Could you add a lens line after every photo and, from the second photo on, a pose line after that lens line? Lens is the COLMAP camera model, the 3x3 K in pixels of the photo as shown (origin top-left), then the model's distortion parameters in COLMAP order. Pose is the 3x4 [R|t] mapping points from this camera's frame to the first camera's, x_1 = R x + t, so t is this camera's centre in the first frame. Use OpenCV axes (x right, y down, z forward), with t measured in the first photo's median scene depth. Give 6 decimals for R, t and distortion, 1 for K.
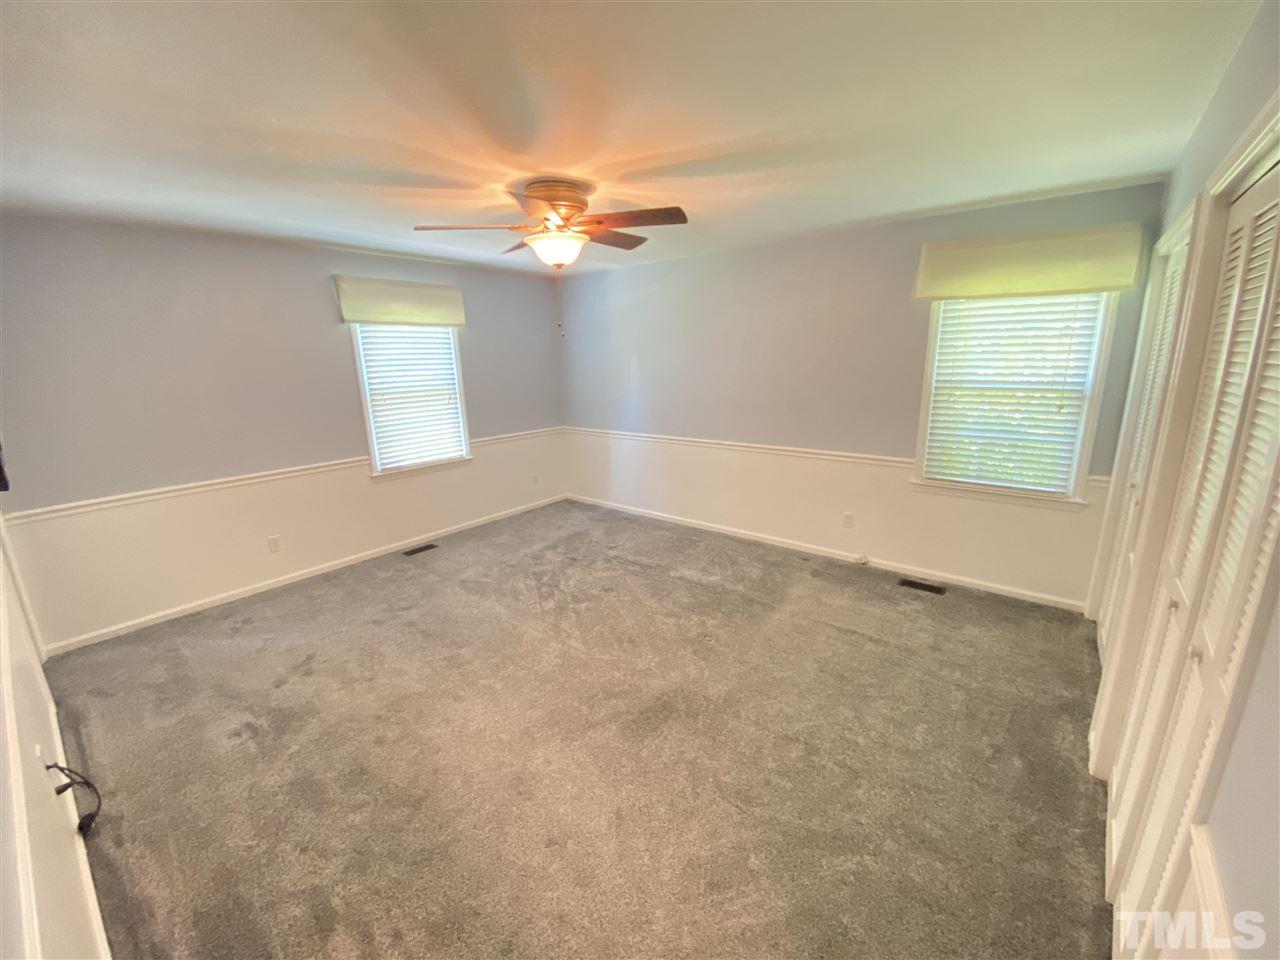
lens RADIAL K [[531.8, 0, 640.0], [0, 531.8, 480.0], [0, 0, 1]] dist [0.000171, -0.000159]
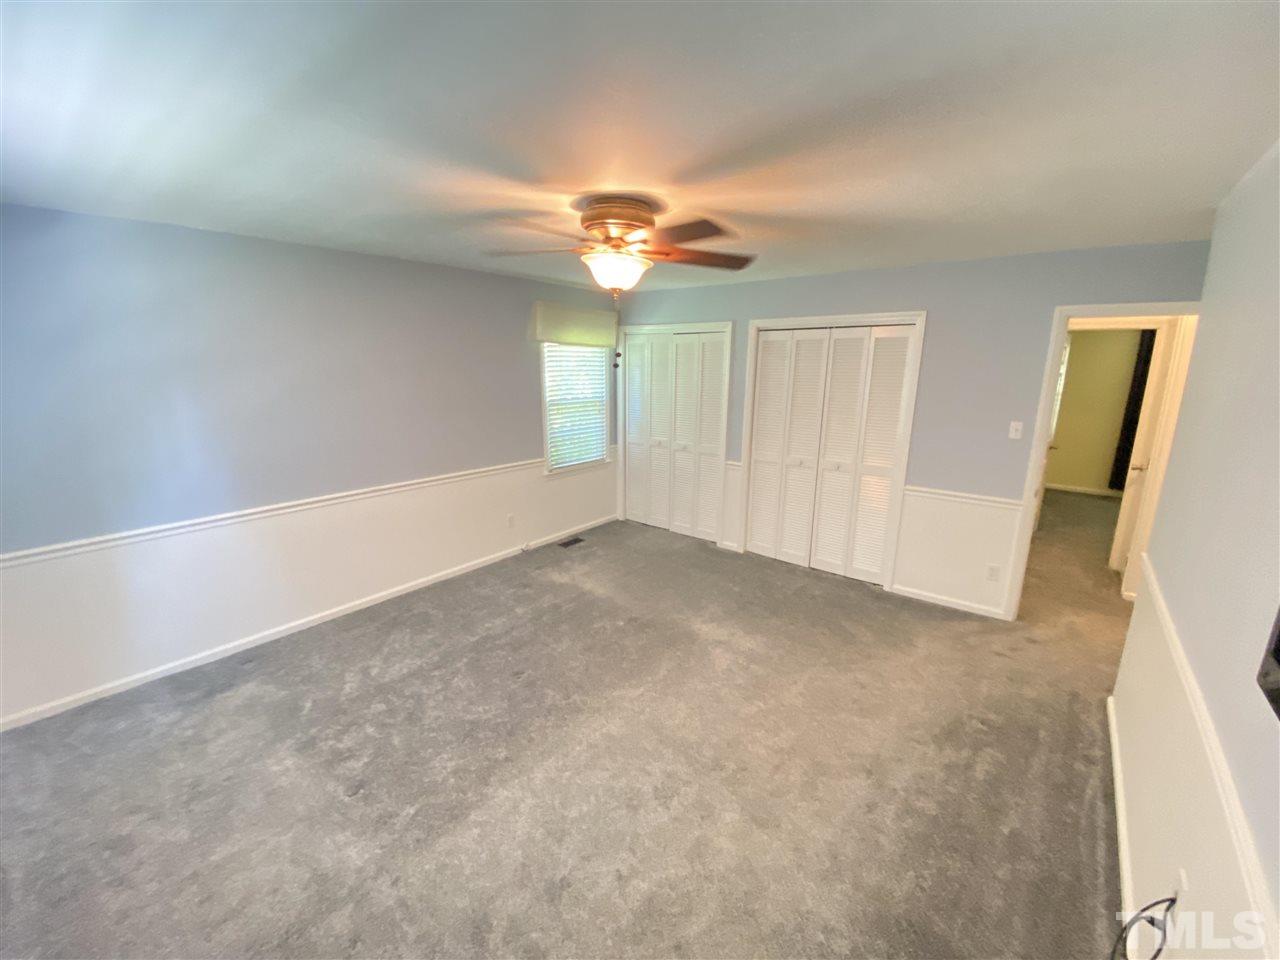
lens RADIAL K [[513.5, 0, 633.5], [0, 513.5, 478.3], [0, 0, 1]] dist [0.000870, -0.000185]
pose [[-0.006025, -0.192281, 0.981321, -0.766471], [0.231858, 0.954328, 0.188415, -0.180514], [-0.972731, 0.228662, 0.038832, 0.733156]]
